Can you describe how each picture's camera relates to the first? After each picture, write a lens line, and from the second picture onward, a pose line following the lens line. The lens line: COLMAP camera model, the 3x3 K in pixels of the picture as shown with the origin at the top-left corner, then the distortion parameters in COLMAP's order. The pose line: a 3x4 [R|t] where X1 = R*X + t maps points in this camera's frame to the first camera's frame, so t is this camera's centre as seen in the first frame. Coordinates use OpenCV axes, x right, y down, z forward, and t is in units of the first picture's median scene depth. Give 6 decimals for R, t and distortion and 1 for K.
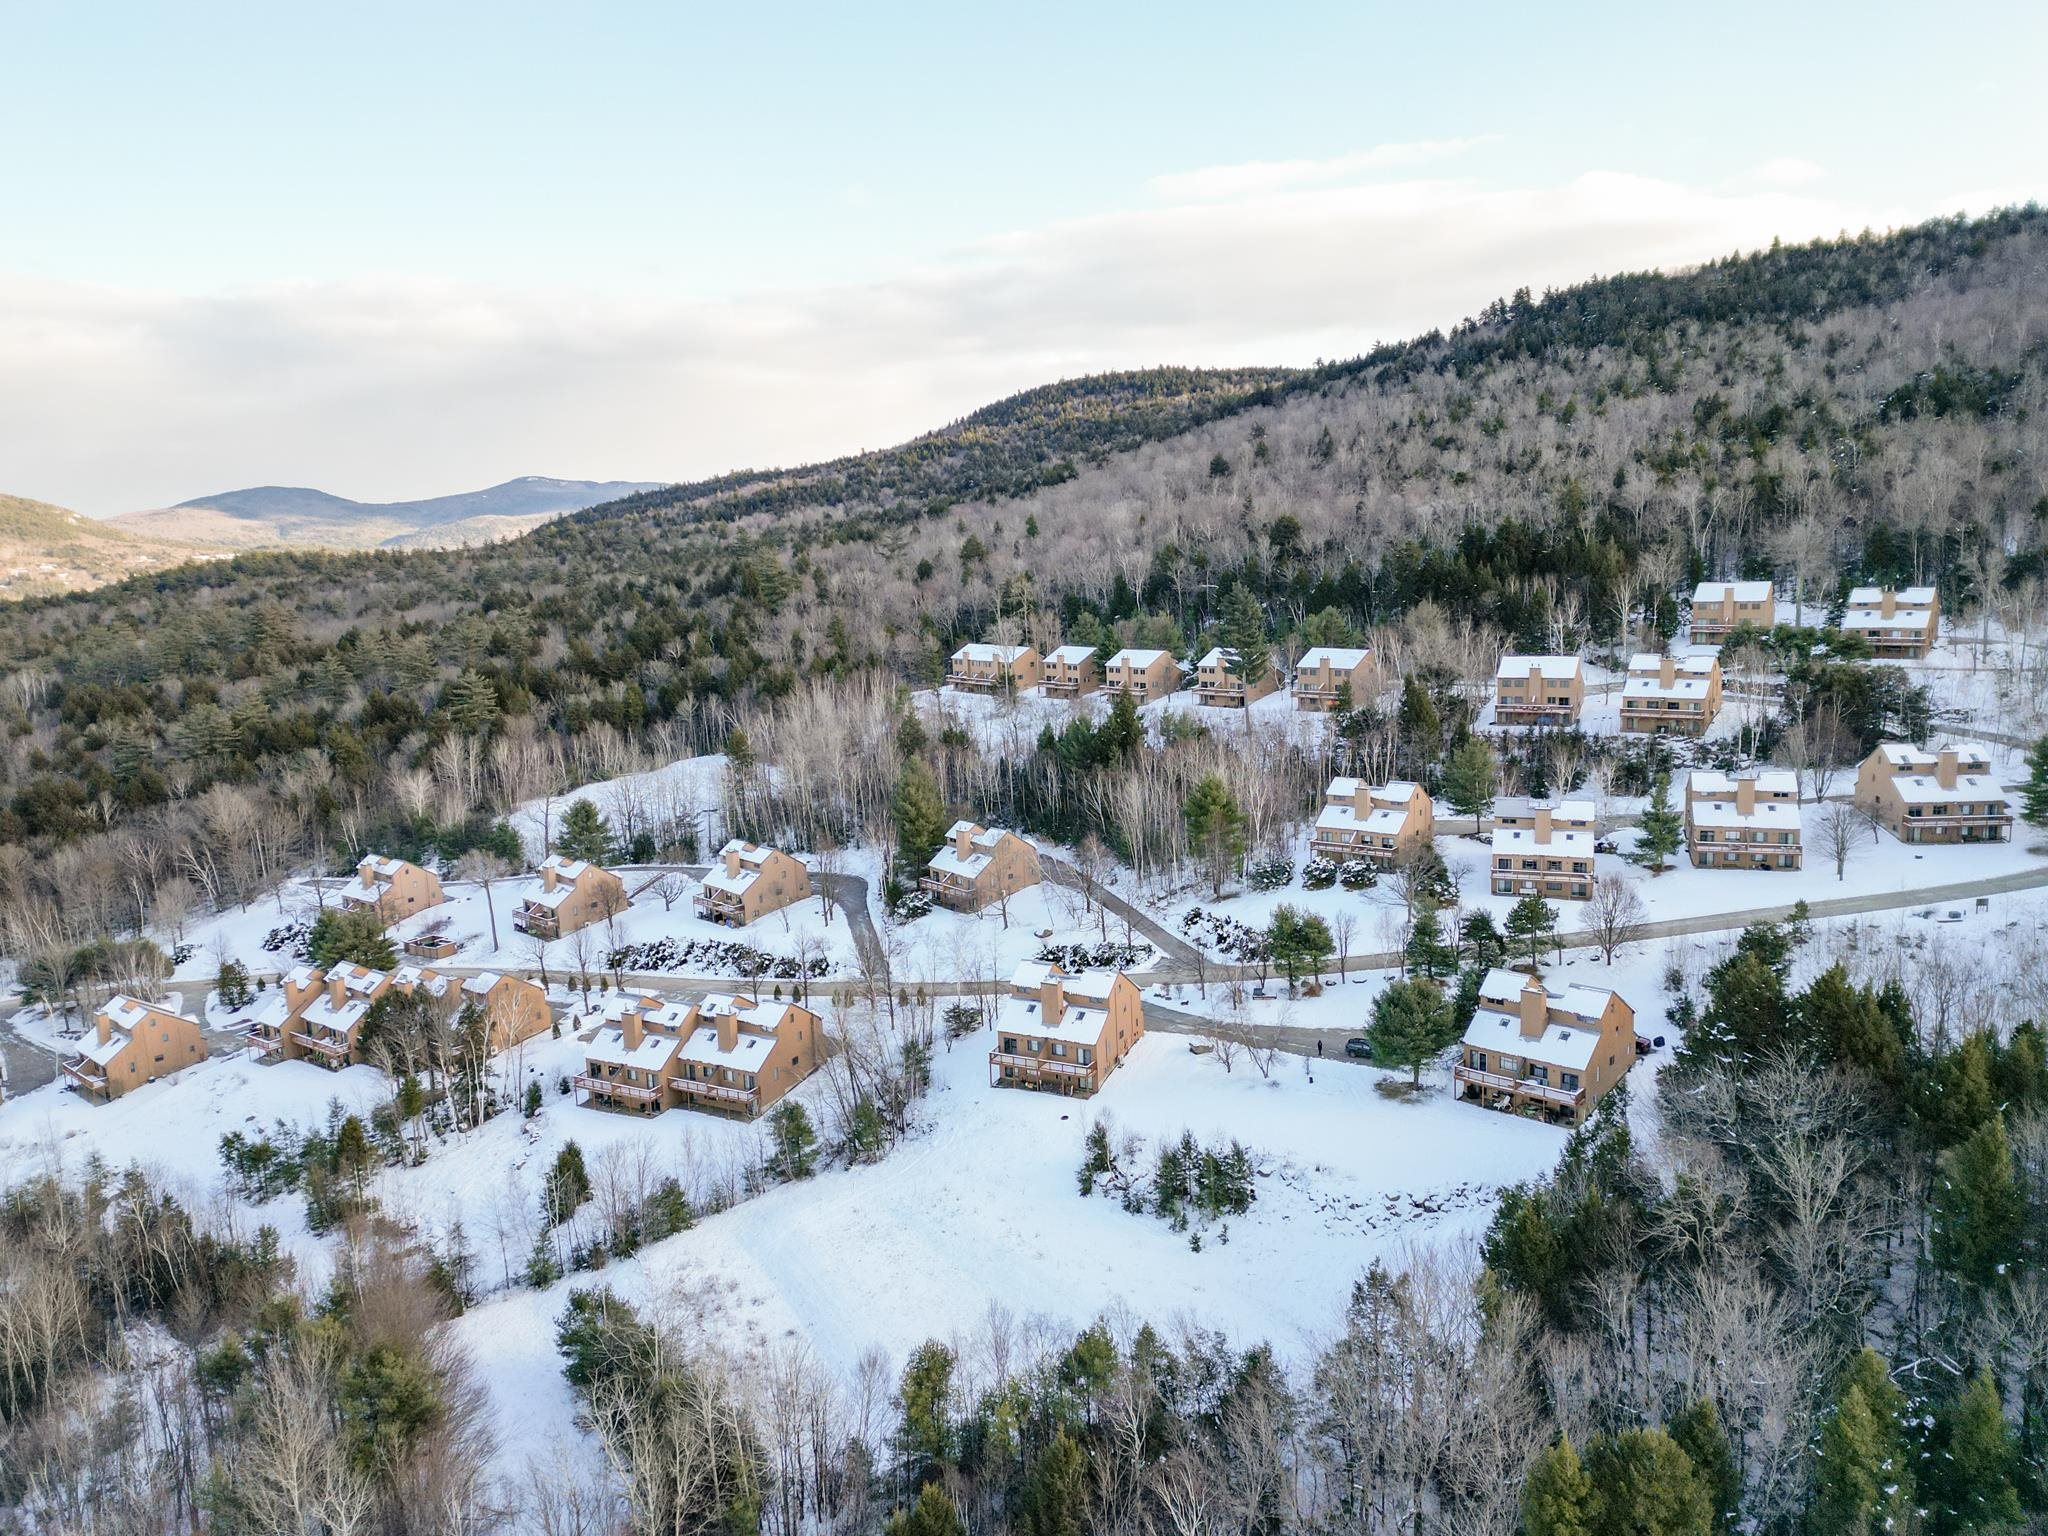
lens RADIAL K [[1414.8, 0, 1021.0], [0, 1414.8, 765.5], [0, 0, 1]] dist [0.095722, -0.093763]
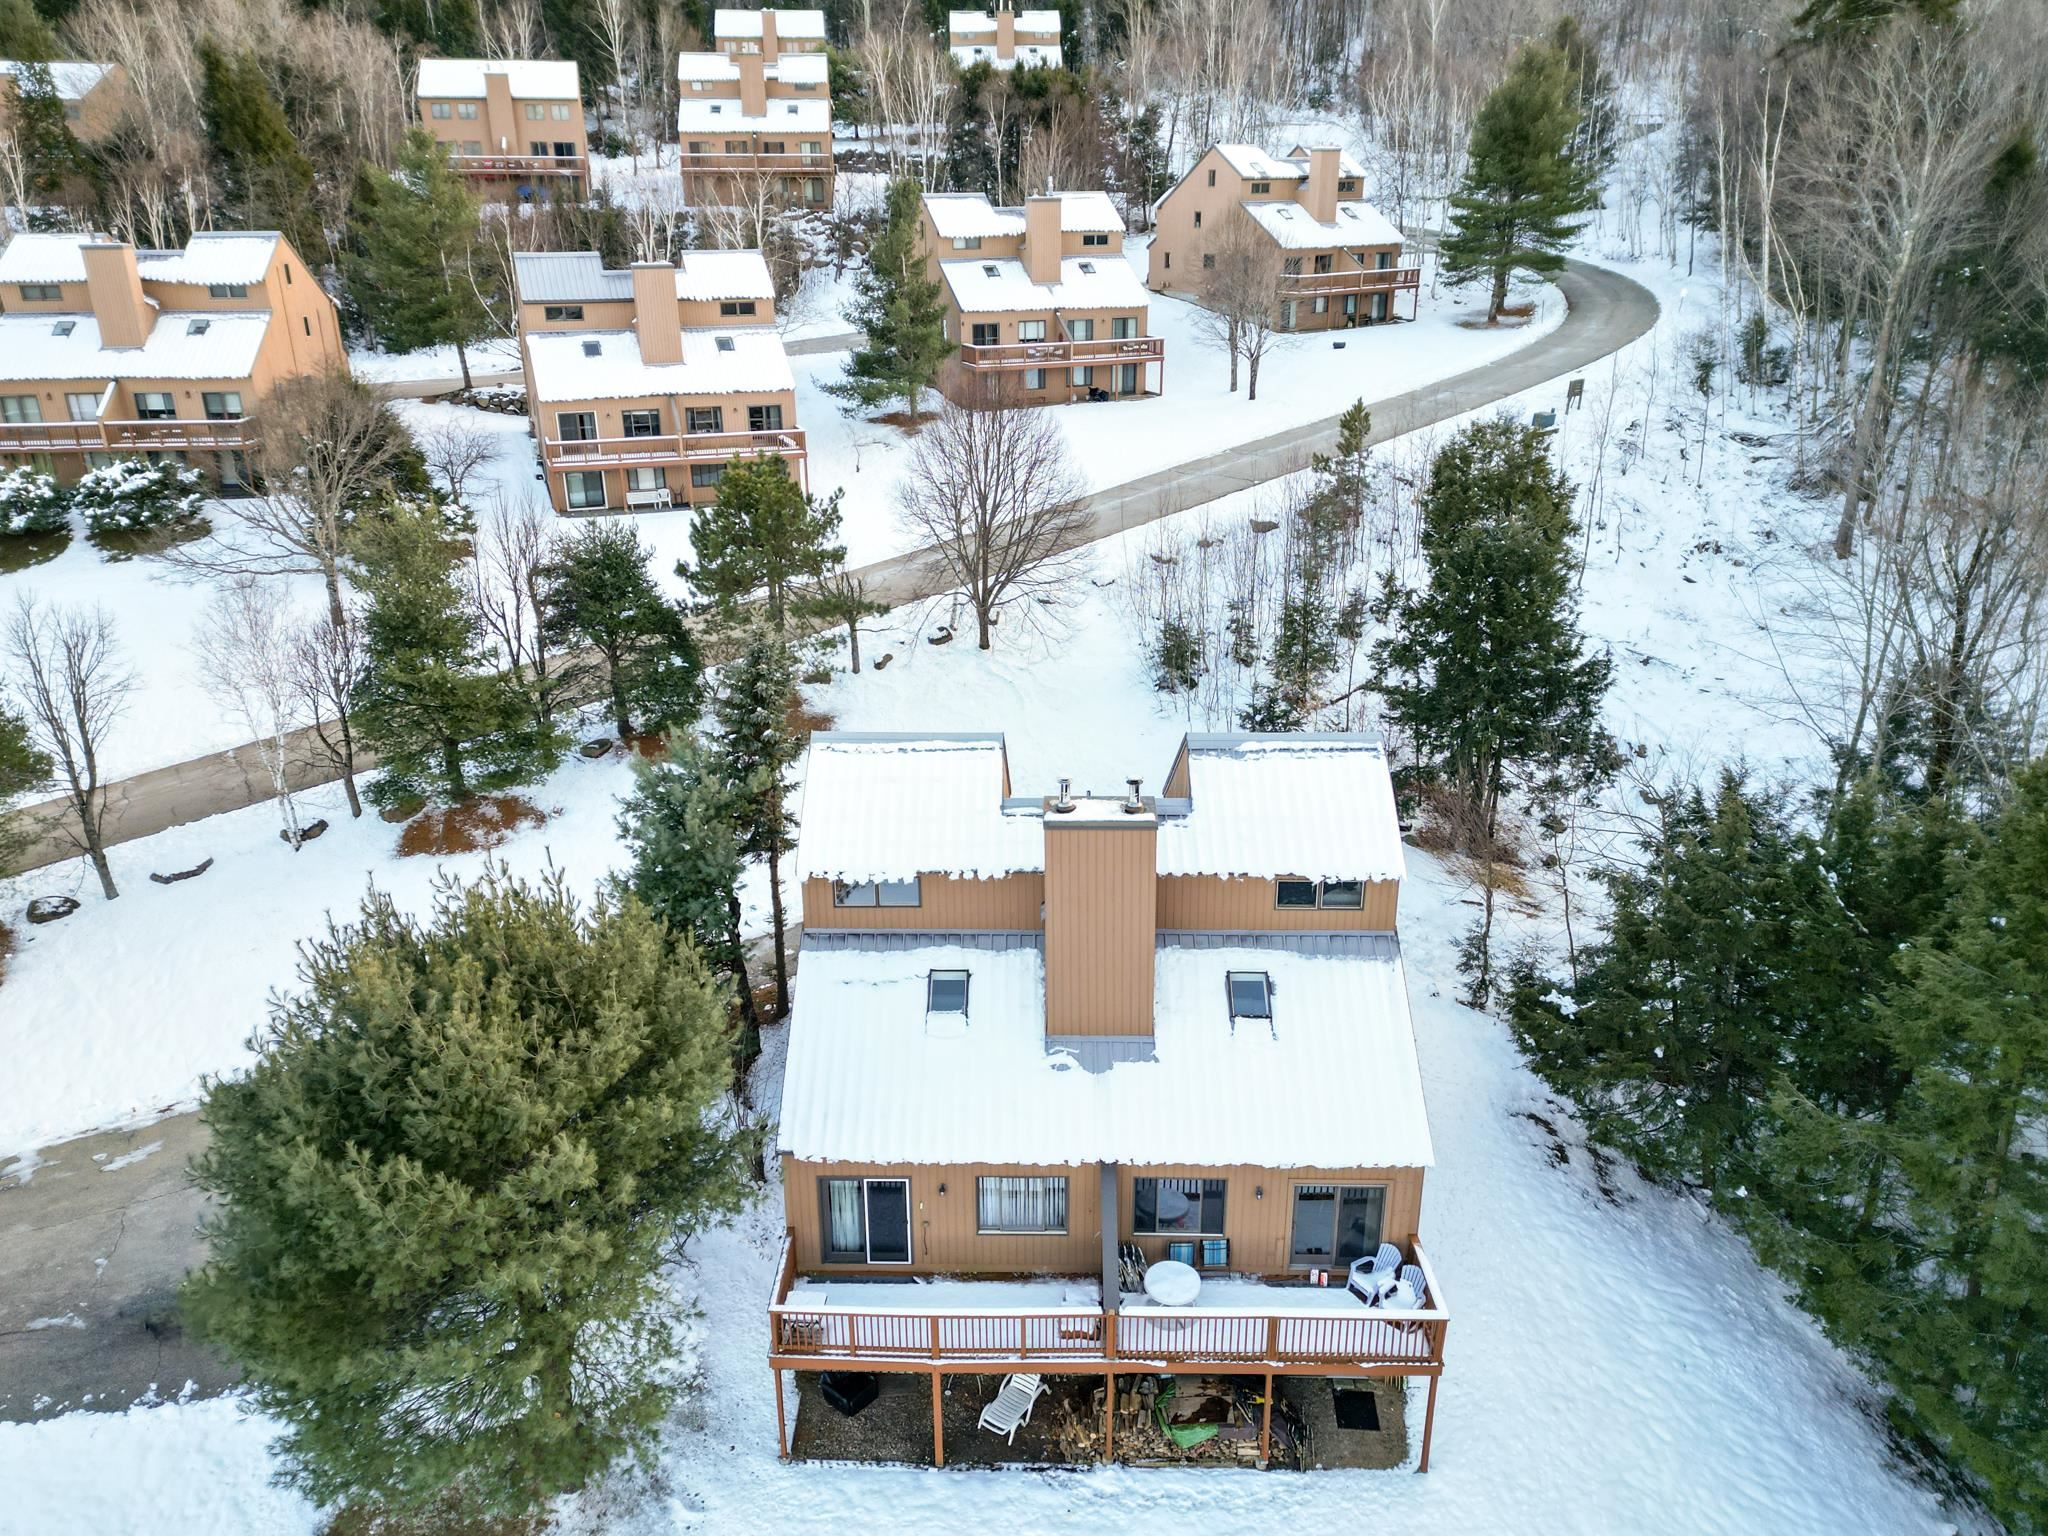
lens RADIAL K [[1414.8, 0, 1021.0], [0, 1414.8, 765.5], [0, 0, 1]] dist [0.095722, -0.093763]
pose [[0.743808, -0.212232, 0.633804, 0.171716], [0.082615, 0.970171, 0.227912, 0.078897], [-0.663268, -0.117161, 0.739154, 0.643524]]
